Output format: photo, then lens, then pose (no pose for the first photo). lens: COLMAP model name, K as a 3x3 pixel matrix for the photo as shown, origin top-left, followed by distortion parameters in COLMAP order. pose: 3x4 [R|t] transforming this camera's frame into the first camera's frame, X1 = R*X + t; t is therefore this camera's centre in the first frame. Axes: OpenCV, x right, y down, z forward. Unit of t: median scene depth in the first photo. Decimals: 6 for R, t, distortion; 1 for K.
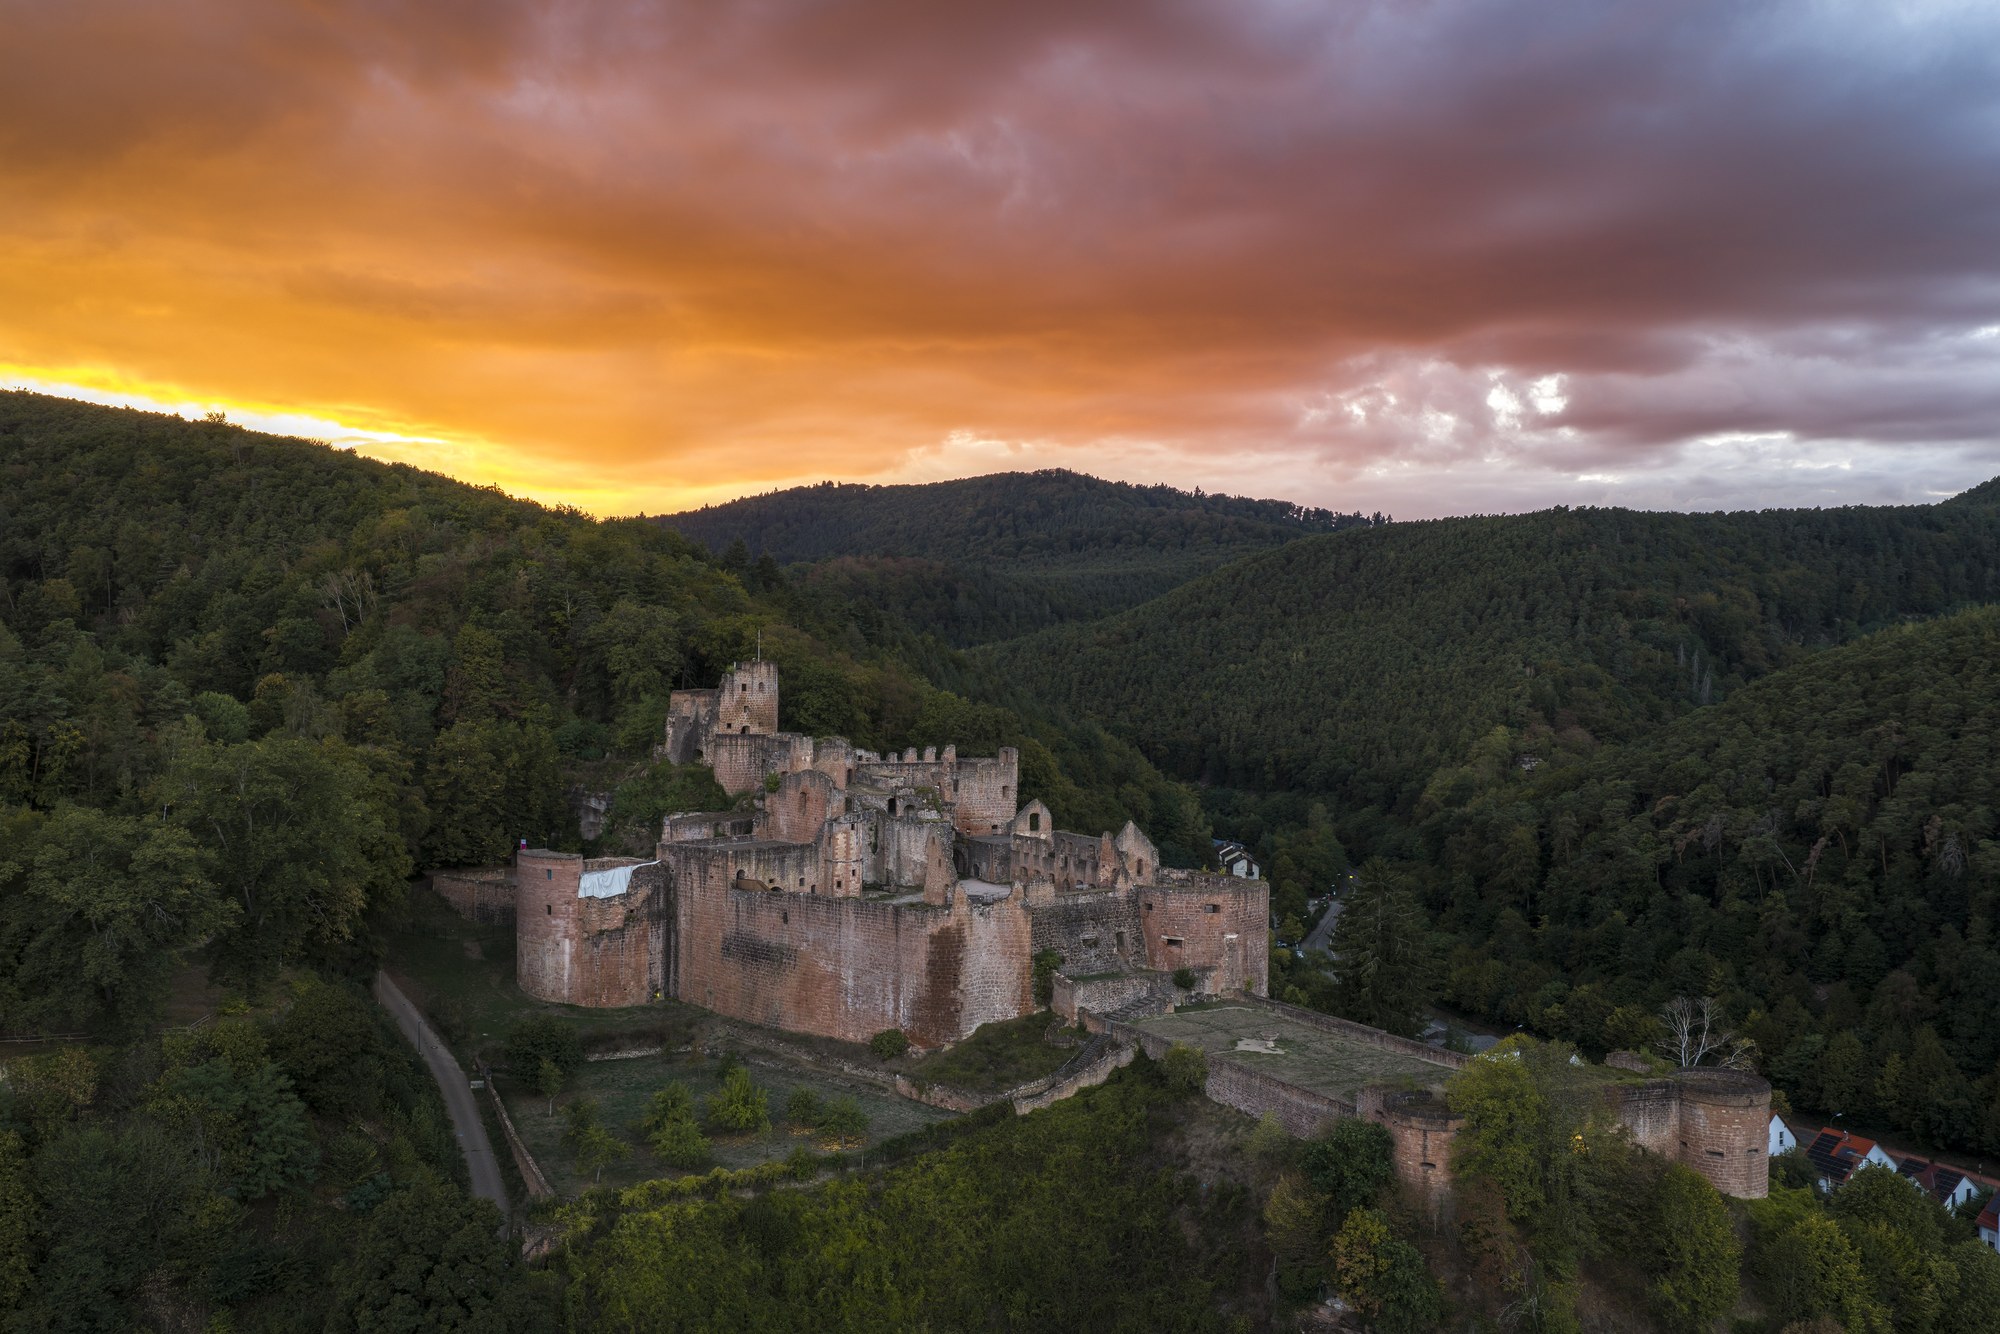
lens RADIAL K [[1651.9, 0, 1000.0], [0, 1651.9, 667.0], [0, 0, 1]] dist [0.029978, -0.064849]
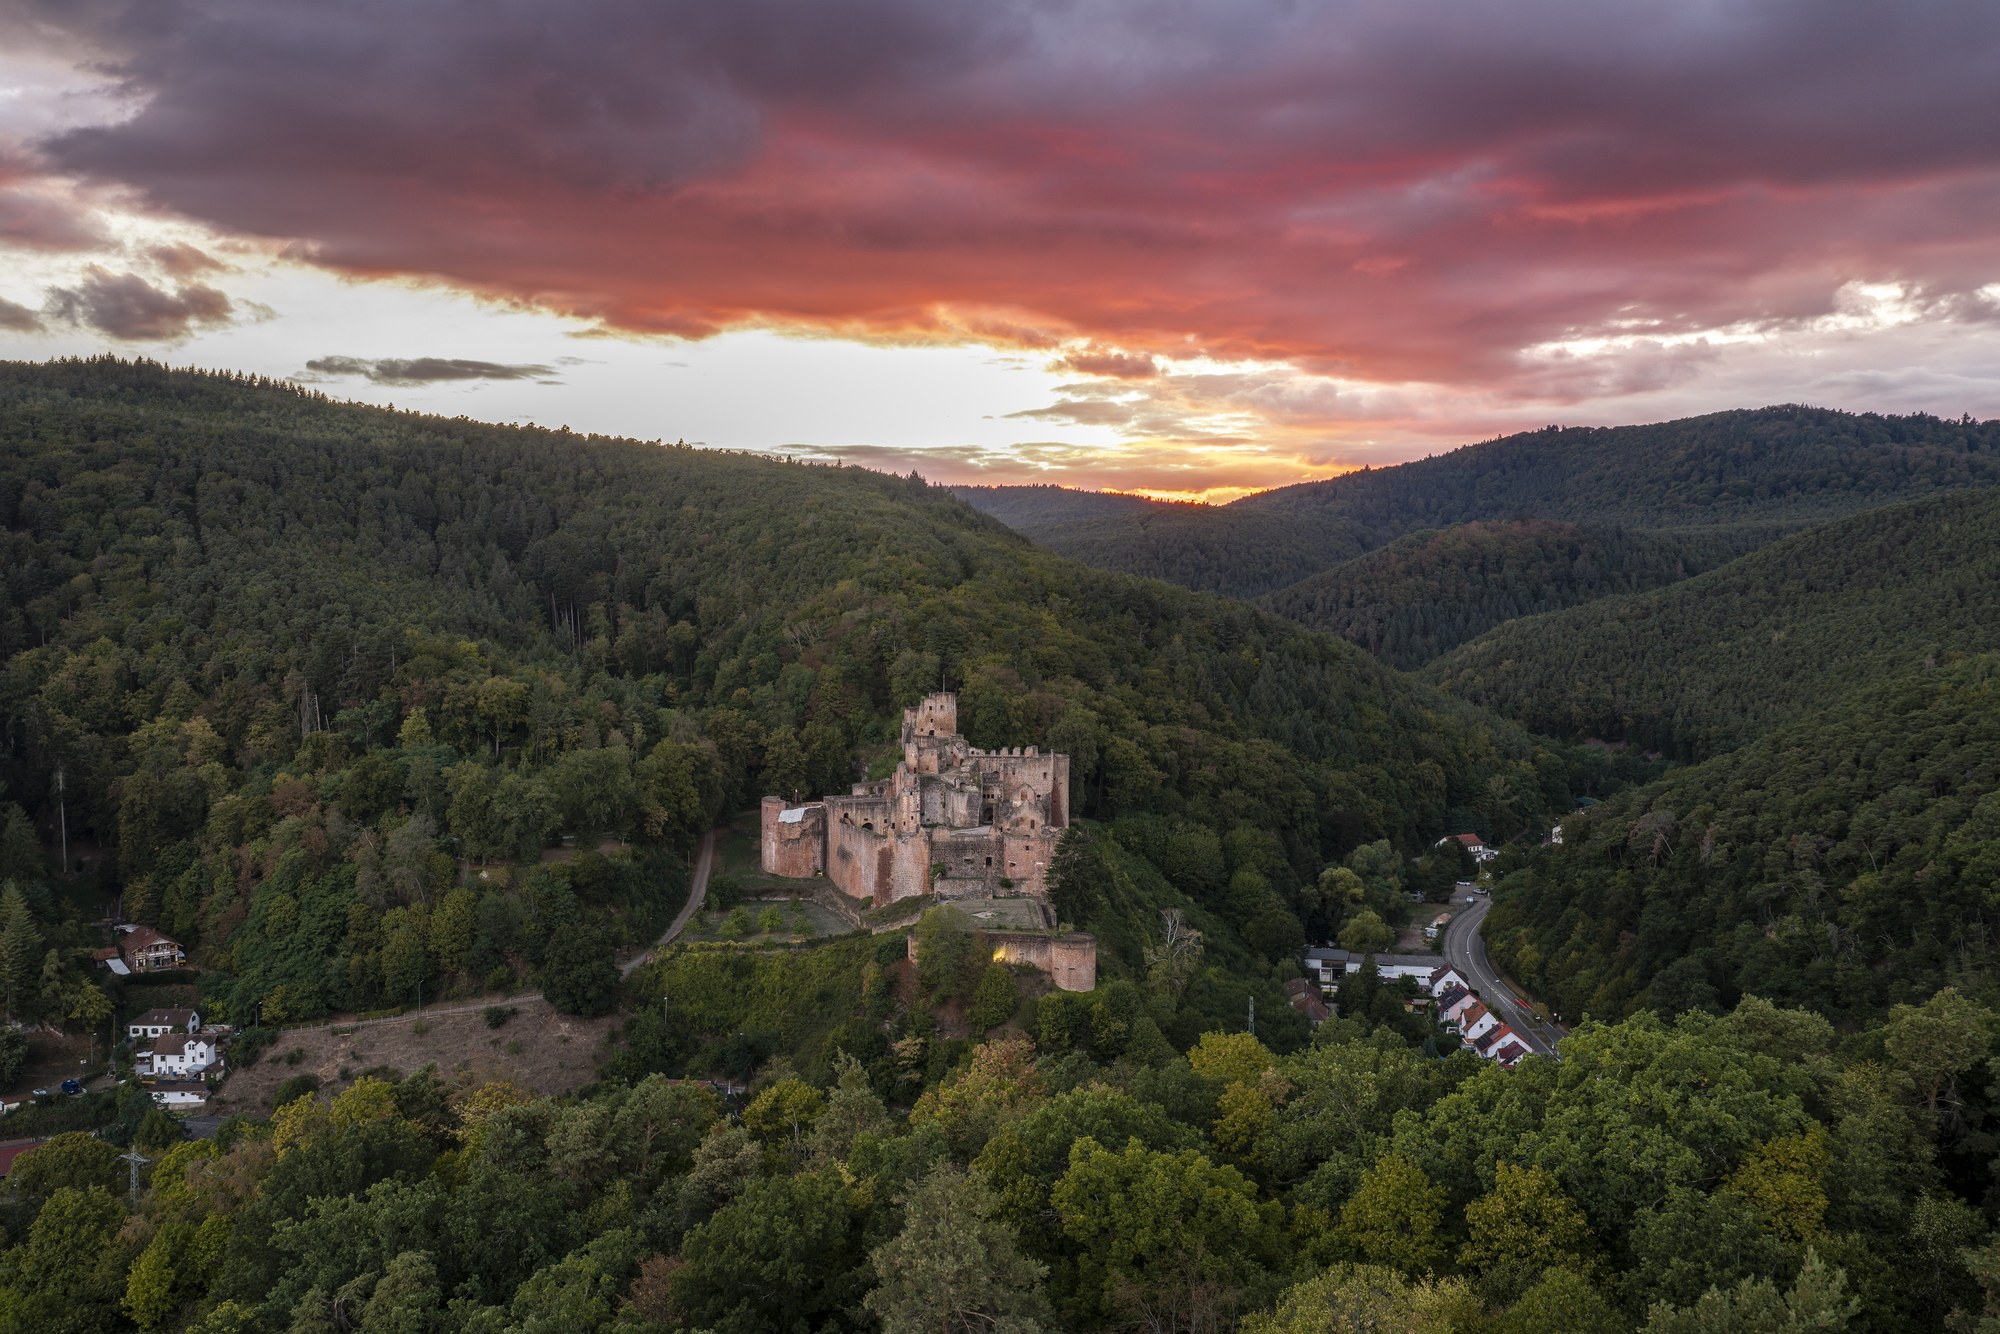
lens RADIAL K [[1651.9, 0, 1000.0], [0, 1651.9, 667.0], [0, 0, 1]] dist [0.029978, -0.064849]
pose [[0.881416, 0.017551, -0.472014, 0.921902], [0.003935, 0.999002, 0.044495, -0.136489], [0.472324, -0.041076, 0.880468, -0.632305]]
